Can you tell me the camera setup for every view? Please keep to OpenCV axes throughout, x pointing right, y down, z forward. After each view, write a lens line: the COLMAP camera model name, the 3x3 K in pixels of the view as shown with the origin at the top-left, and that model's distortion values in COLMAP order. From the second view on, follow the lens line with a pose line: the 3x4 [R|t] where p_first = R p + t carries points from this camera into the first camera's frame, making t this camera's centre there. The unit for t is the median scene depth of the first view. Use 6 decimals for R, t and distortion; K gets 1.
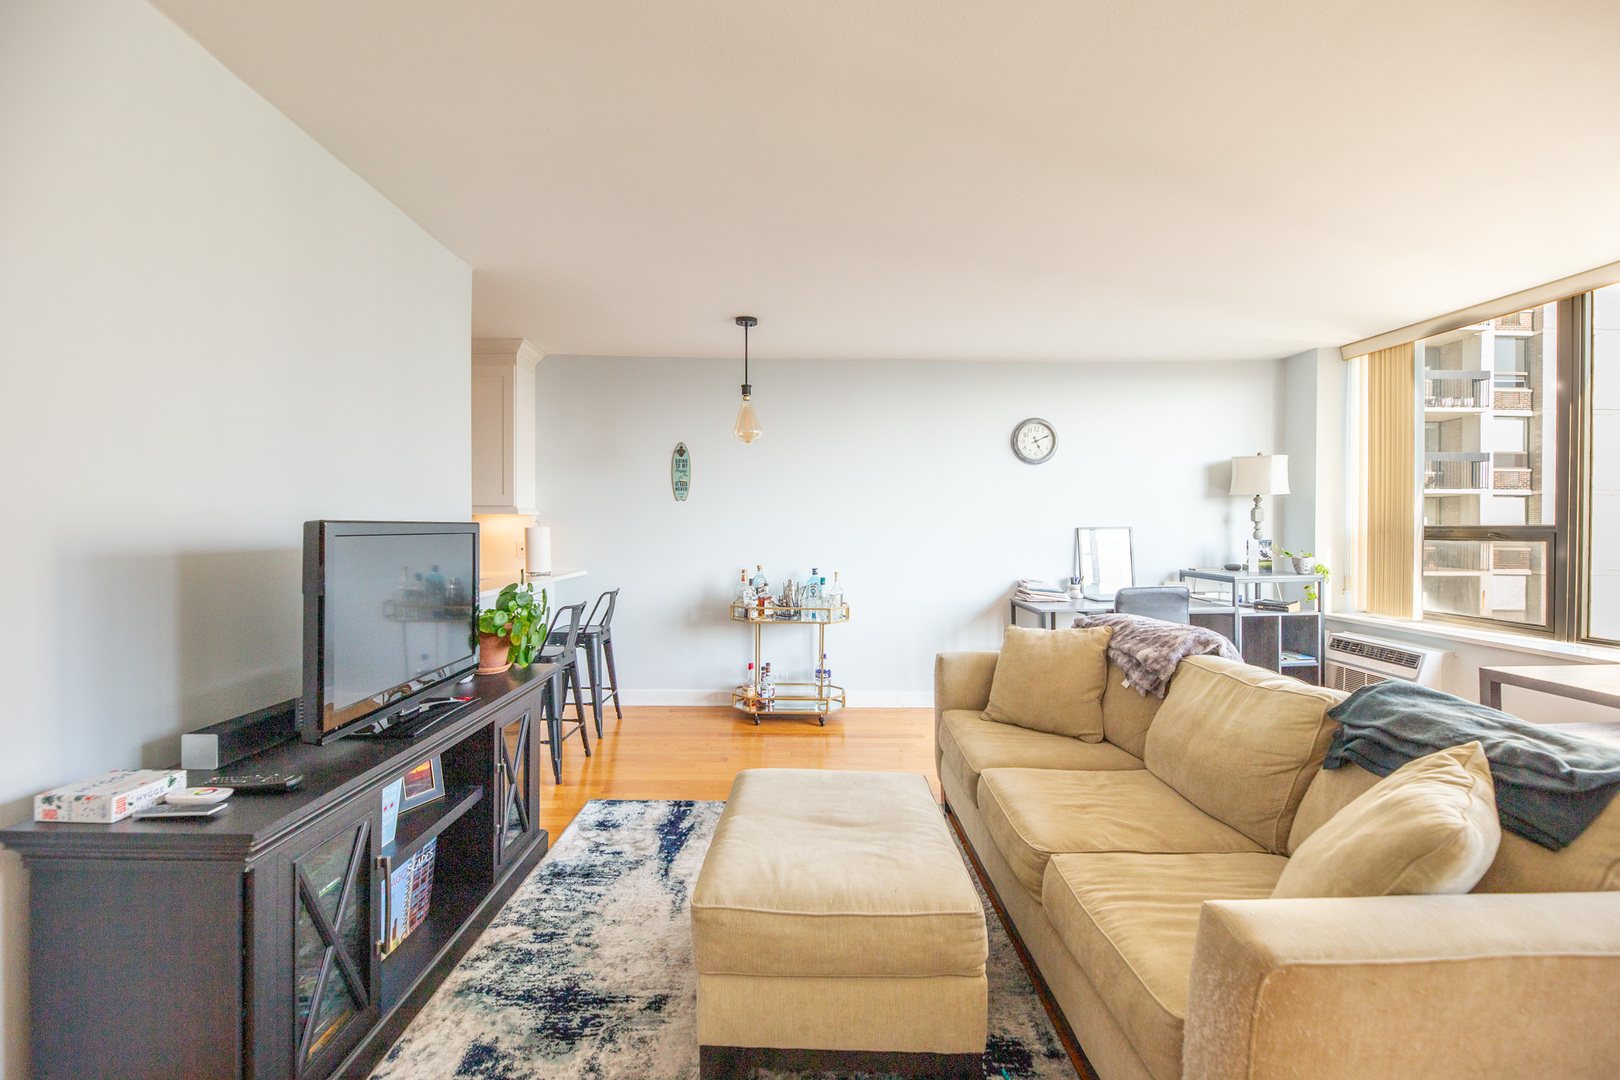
lens RADIAL K [[676.6, 0, 813.6], [0, 676.6, 534.7], [0, 0, 1]] dist [-0.000072, -0.000285]
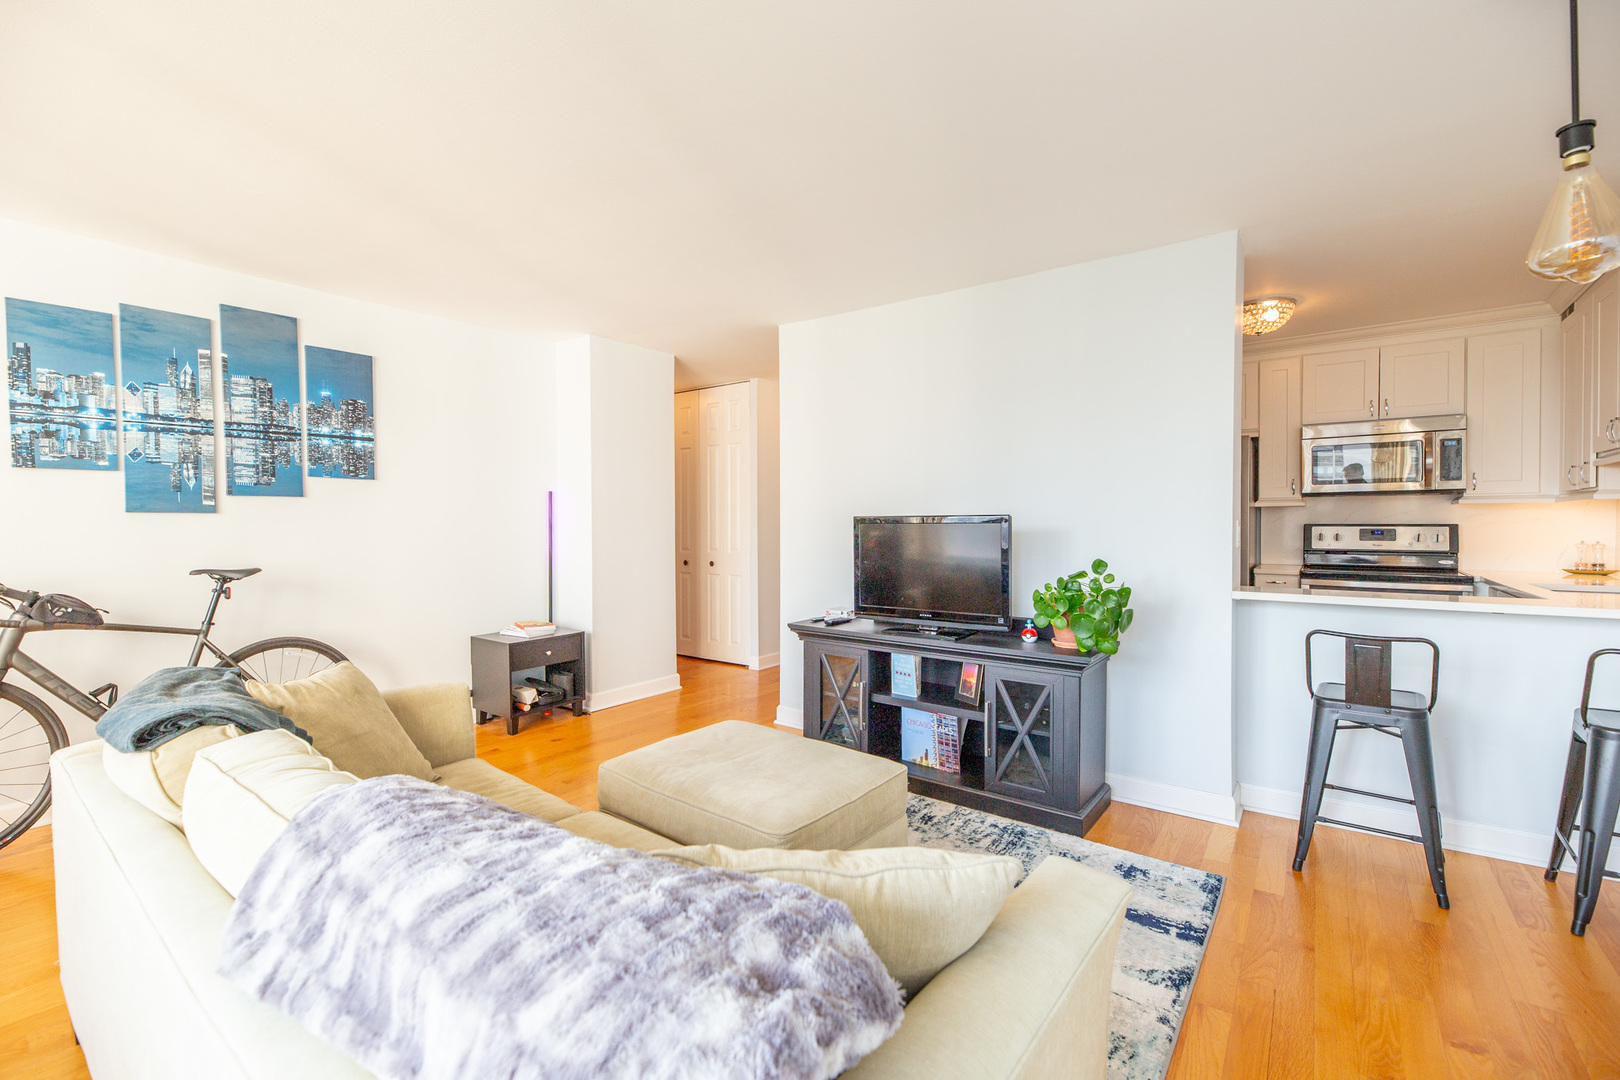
lens RADIAL K [[695.7, 0, 804.2], [0, 695.7, 531.5], [0, 0, 1]] dist [-0.000745, -0.003232]
pose [[-0.626240, 0.005759, -0.779609, 0.589020], [-0.007409, 0.999884, 0.013338, -0.001128], [0.779595, 0.014129, -0.626125, 1.159501]]
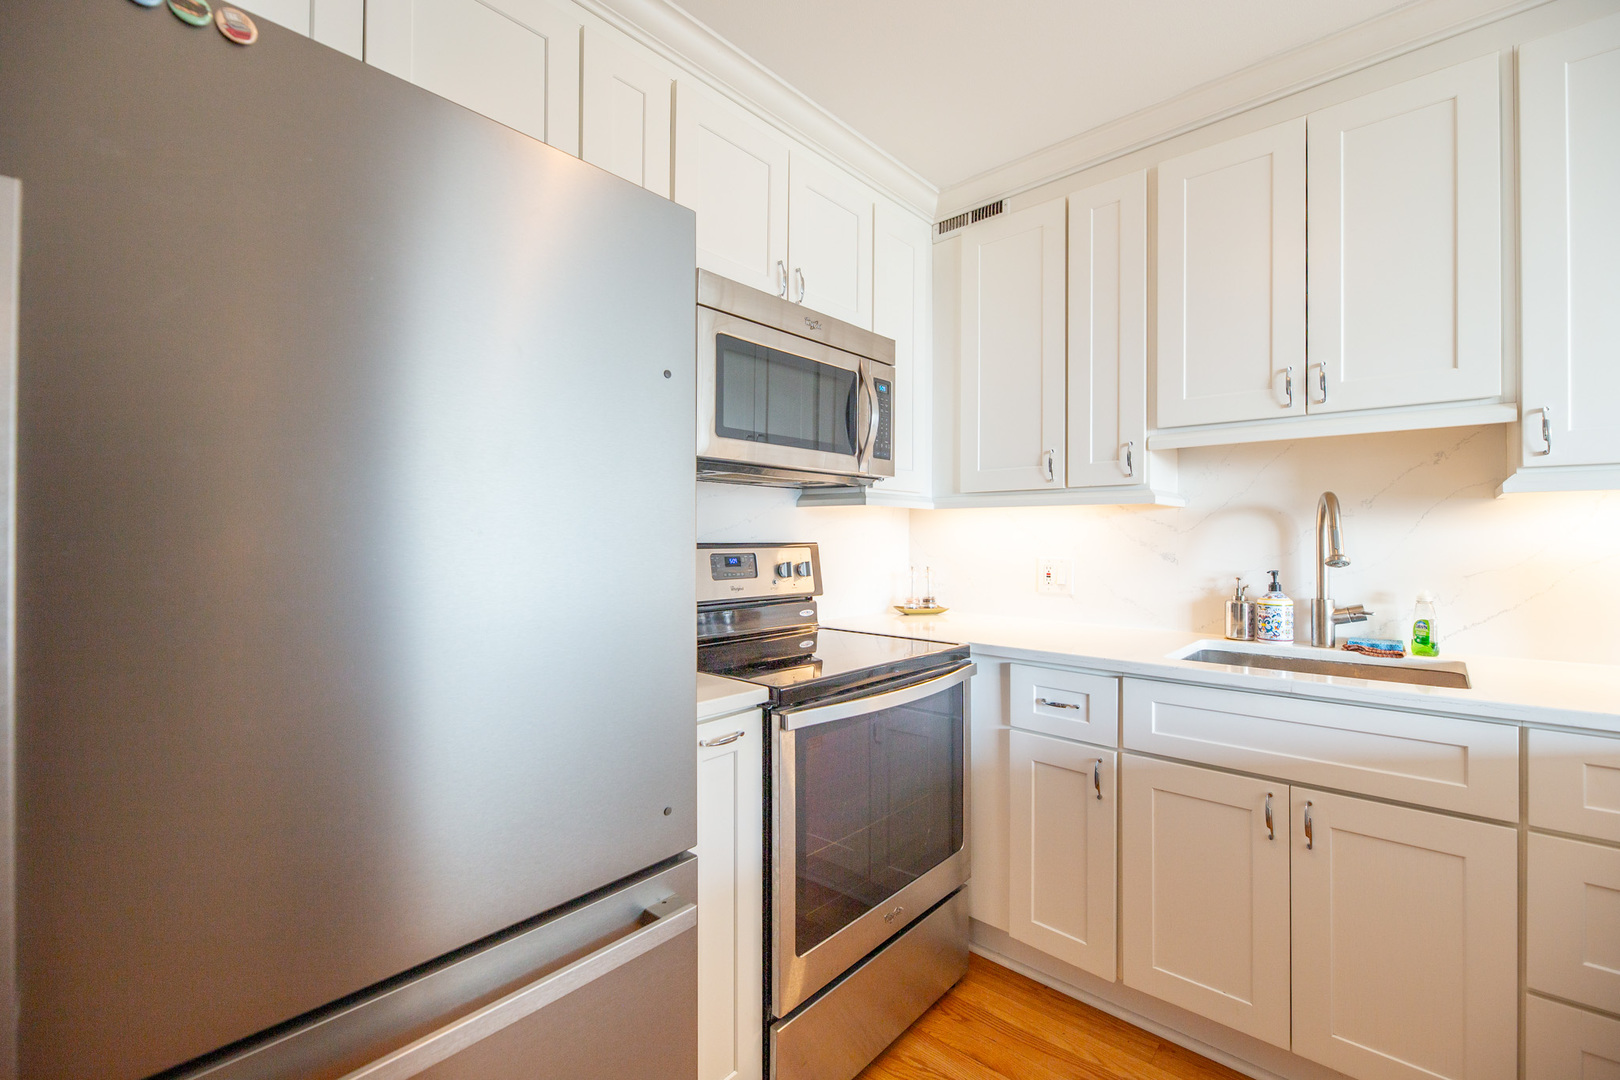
lens RADIAL K [[686.7, 0, 807.7], [0, 686.7, 533.2], [0, 0, 1]] dist [0.000969, -0.003918]
pose [[0.728330, -0.006061, -0.685200, -0.819440], [-0.005306, 0.999881, -0.014484, -0.006370], [0.685206, 0.014185, 0.728211, 0.740419]]
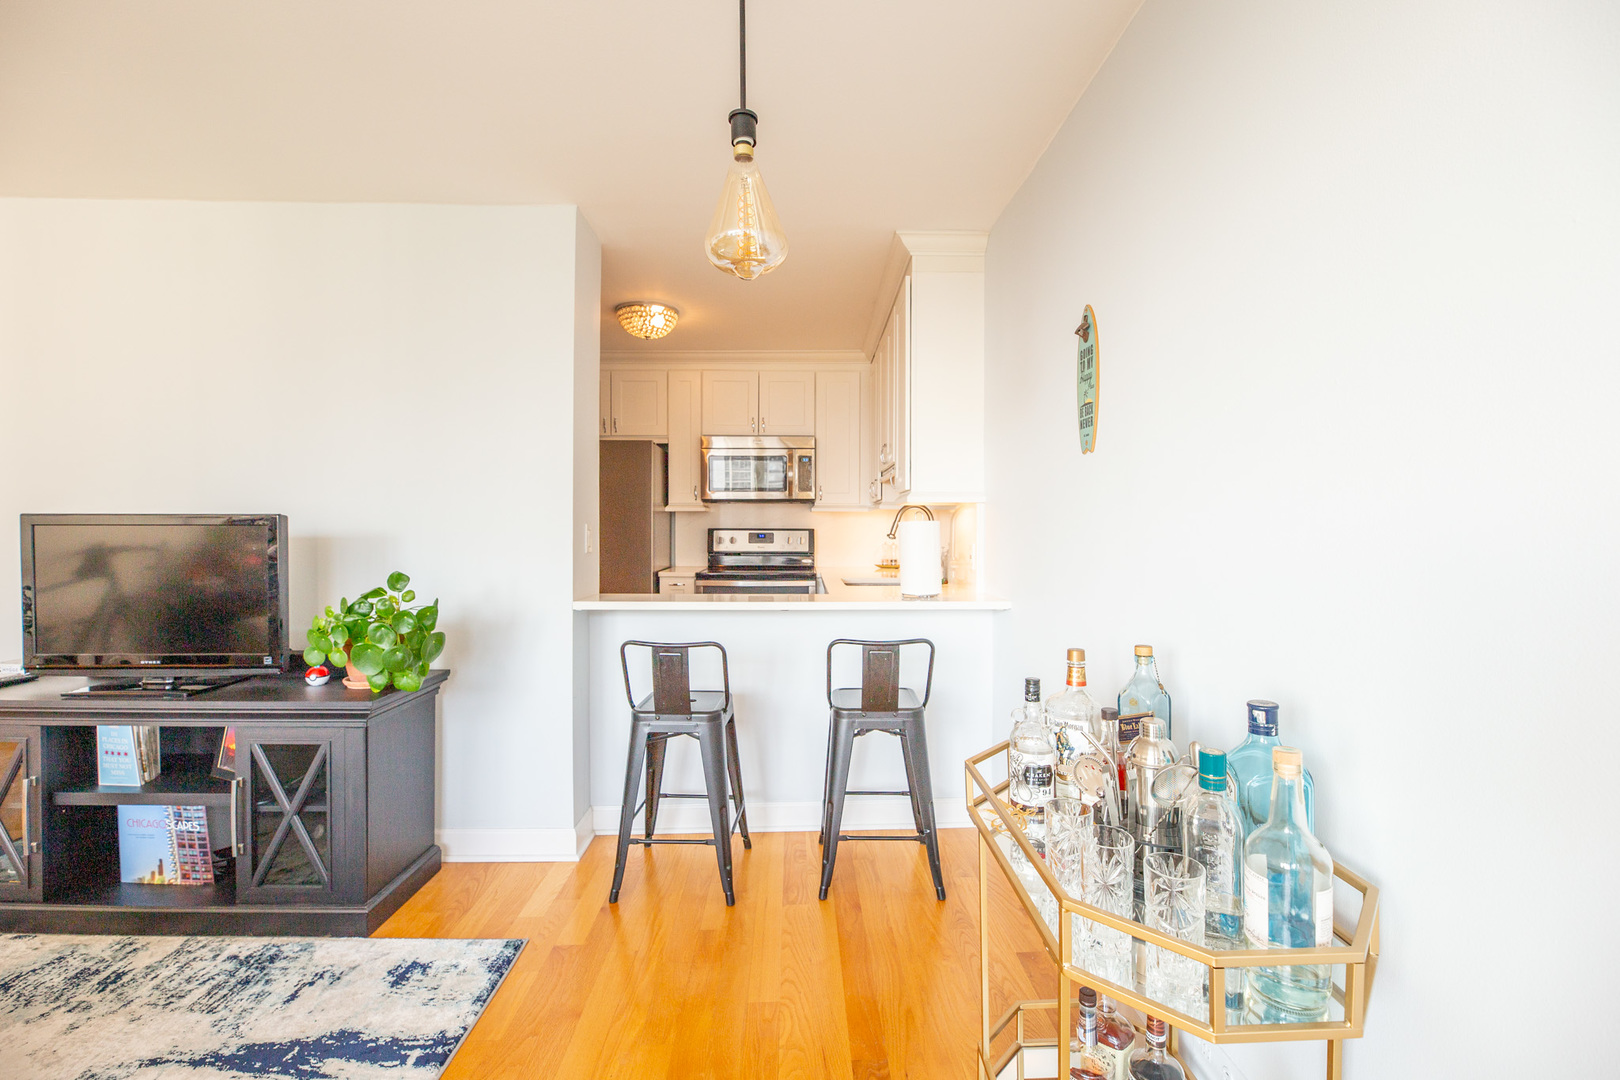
lens RADIAL K [[698.9, 0, 809.7], [0, 698.9, 533.6], [0, 0, 1]] dist [-0.000252, -0.003755]
pose [[-0.016620, 0.004601, -0.999851, 0.343830], [-0.010935, 0.999929, 0.004784, -0.003406], [0.999802, 0.011013, -0.016568, 1.330339]]
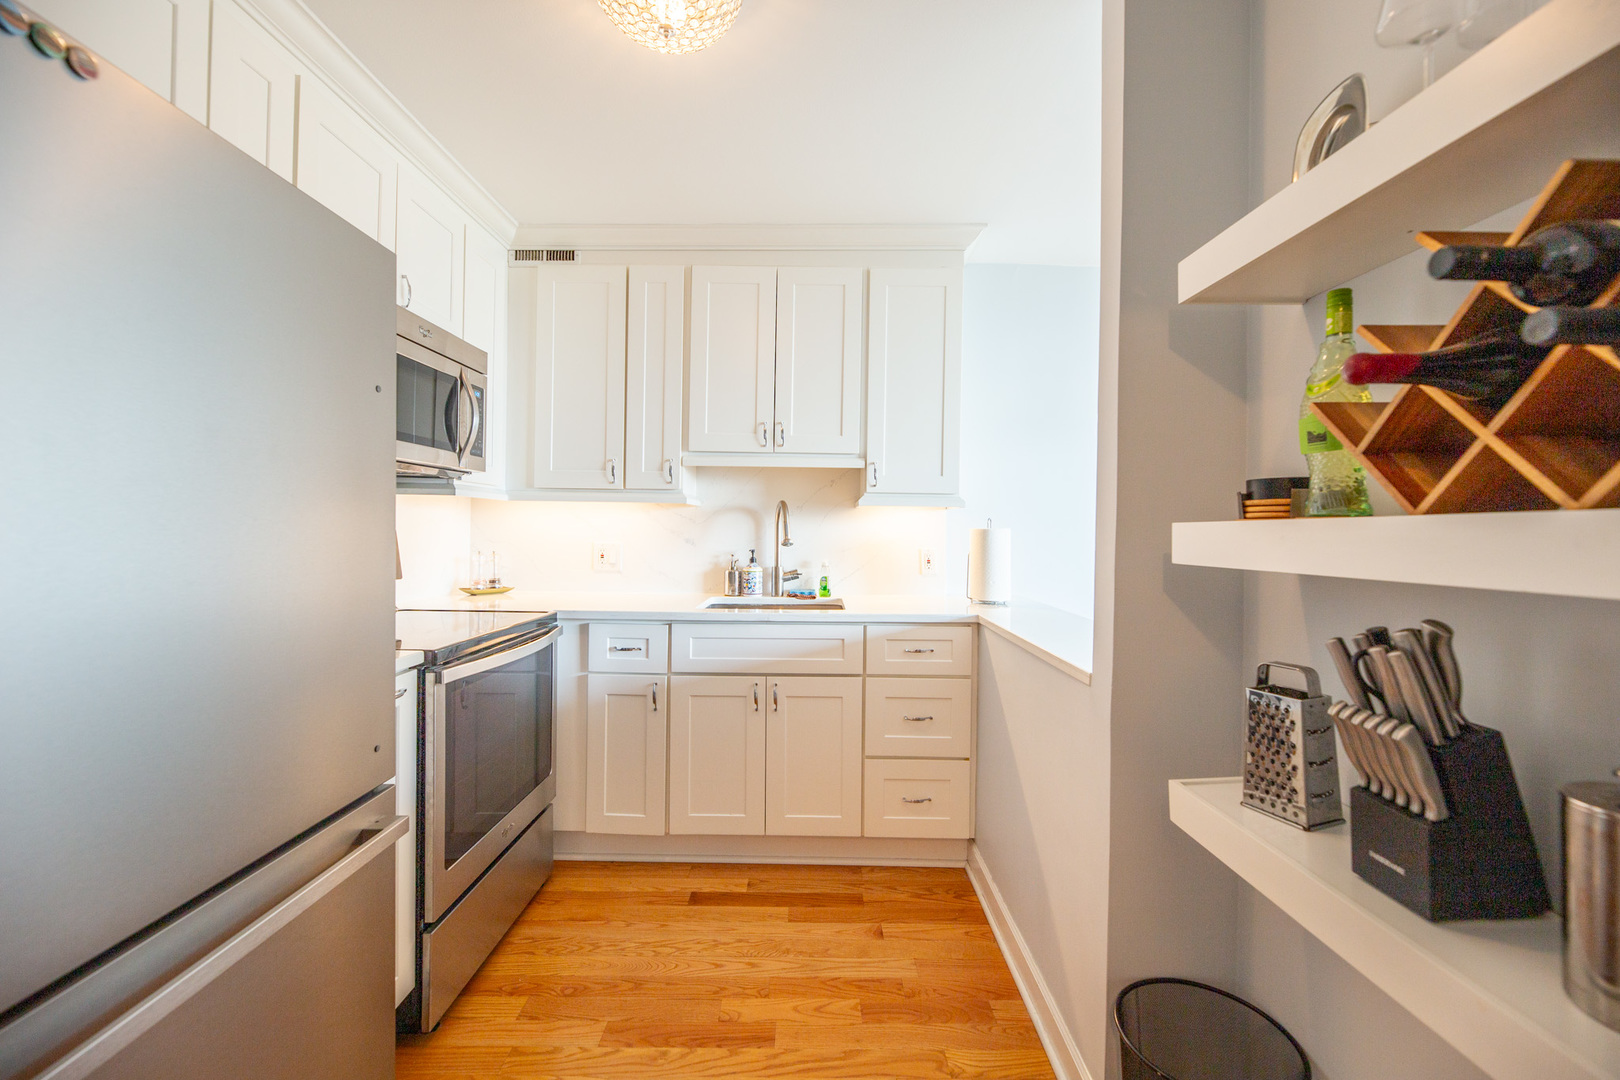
lens RADIAL K [[674.1, 0, 811.6], [0, 674.1, 533.2], [0, 0, 1]] dist [-0.001204, -0.001278]
pose [[0.999686, 0.010212, -0.022872, -0.834853], [-0.010282, 0.999943, -0.002958, -0.004564], [0.022841, 0.003192, 0.999734, 0.529593]]
